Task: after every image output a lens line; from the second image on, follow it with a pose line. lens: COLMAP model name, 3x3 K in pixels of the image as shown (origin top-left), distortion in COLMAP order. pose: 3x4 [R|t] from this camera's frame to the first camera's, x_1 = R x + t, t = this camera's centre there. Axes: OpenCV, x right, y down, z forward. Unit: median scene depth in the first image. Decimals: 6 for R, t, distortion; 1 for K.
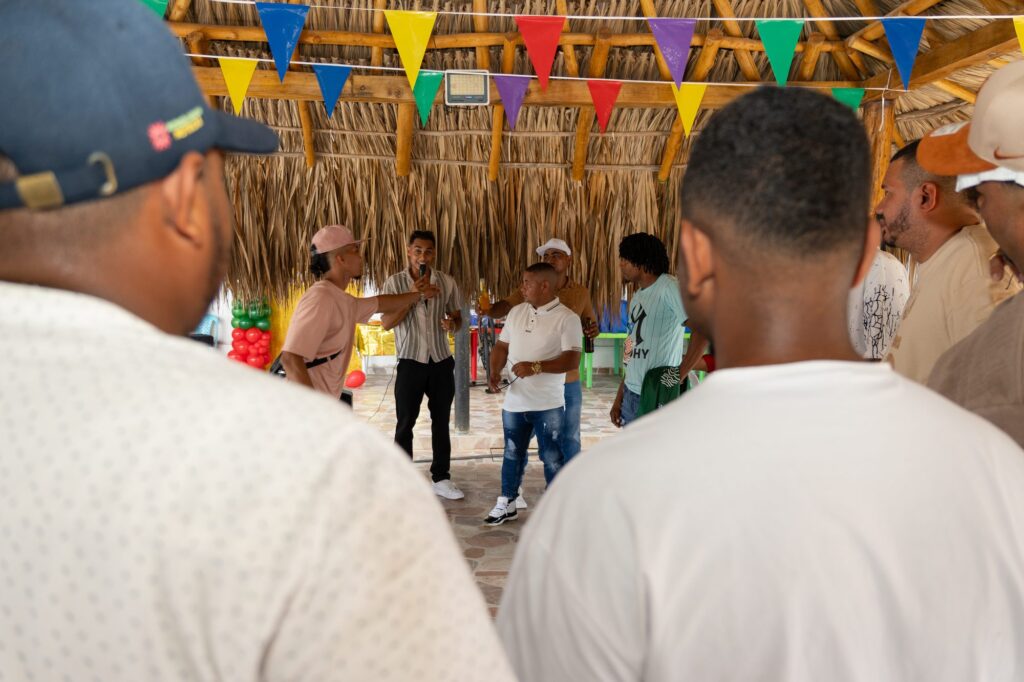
lens RADIAL K [[818.1, 0, 514.5], [0, 818.1, 341.1], [0, 0, 1]] dist [0.014371, 0.007625]
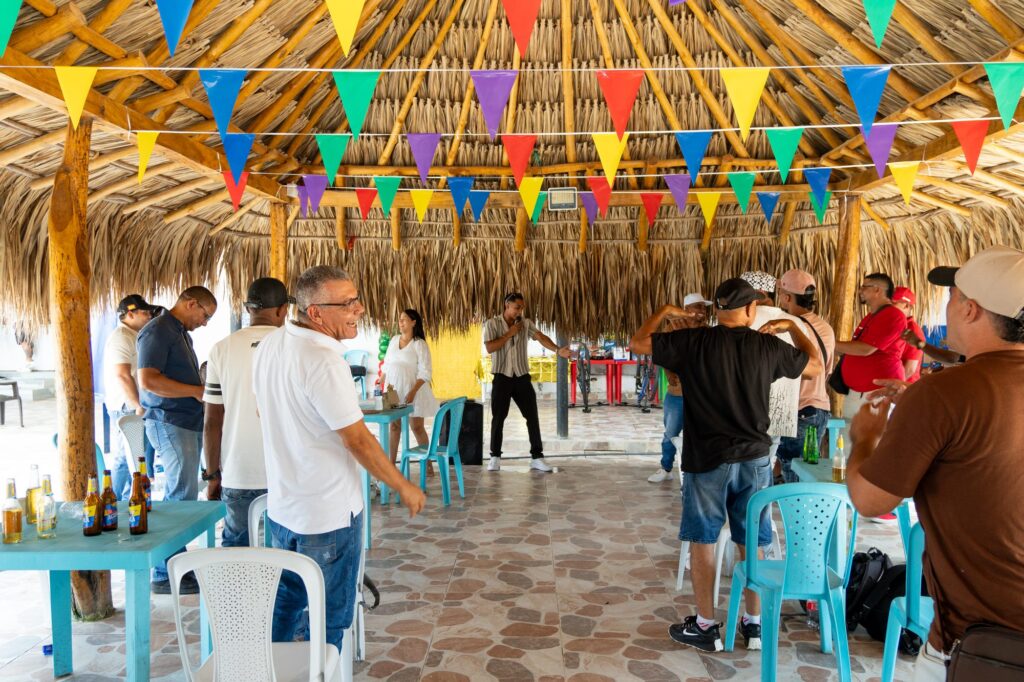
lens RADIAL K [[820.9, 0, 507.0], [0, 820.9, 342.1], [0, 0, 1]] dist [0.021133, 0.001281]
pose [[0.990588, -0.007532, -0.136673, 0.040114], [0.001508, 0.999025, -0.044127, 0.023423], [0.136872, 0.043505, 0.989633, -0.447740]]
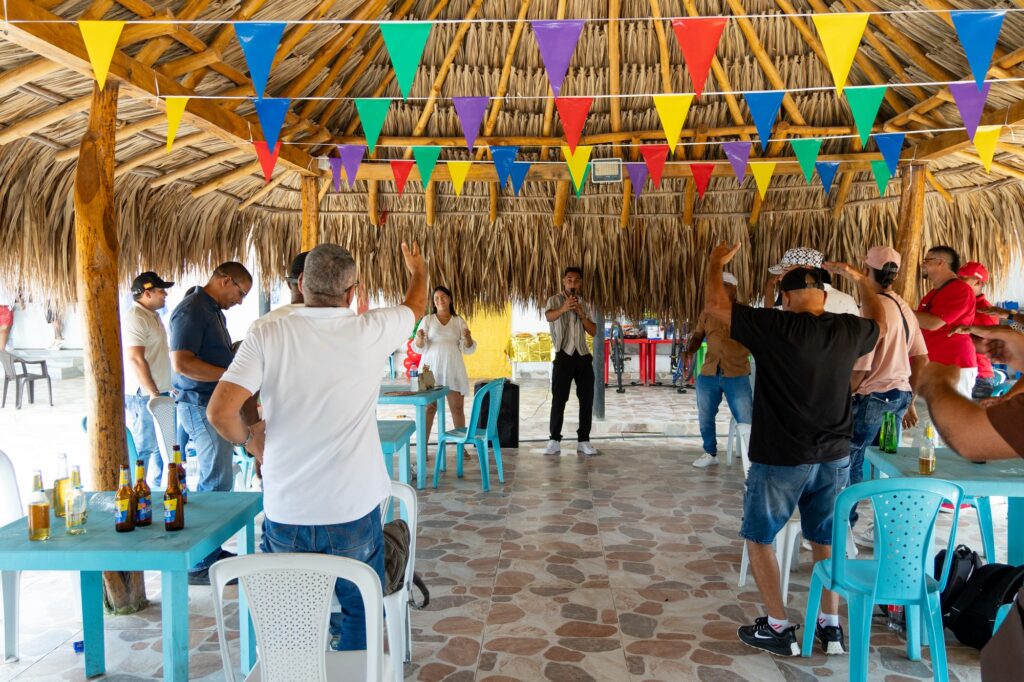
lens RADIAL K [[820.4, 0, 506.3], [0, 820.4, 340.1], [0, 0, 1]] dist [0.023453, -0.004527]
pose [[0.986546, -0.003465, -0.163450, 0.003697], [0.000186, 0.999799, -0.020069, 0.020066], [0.163487, 0.019769, 0.986347, -0.397982]]
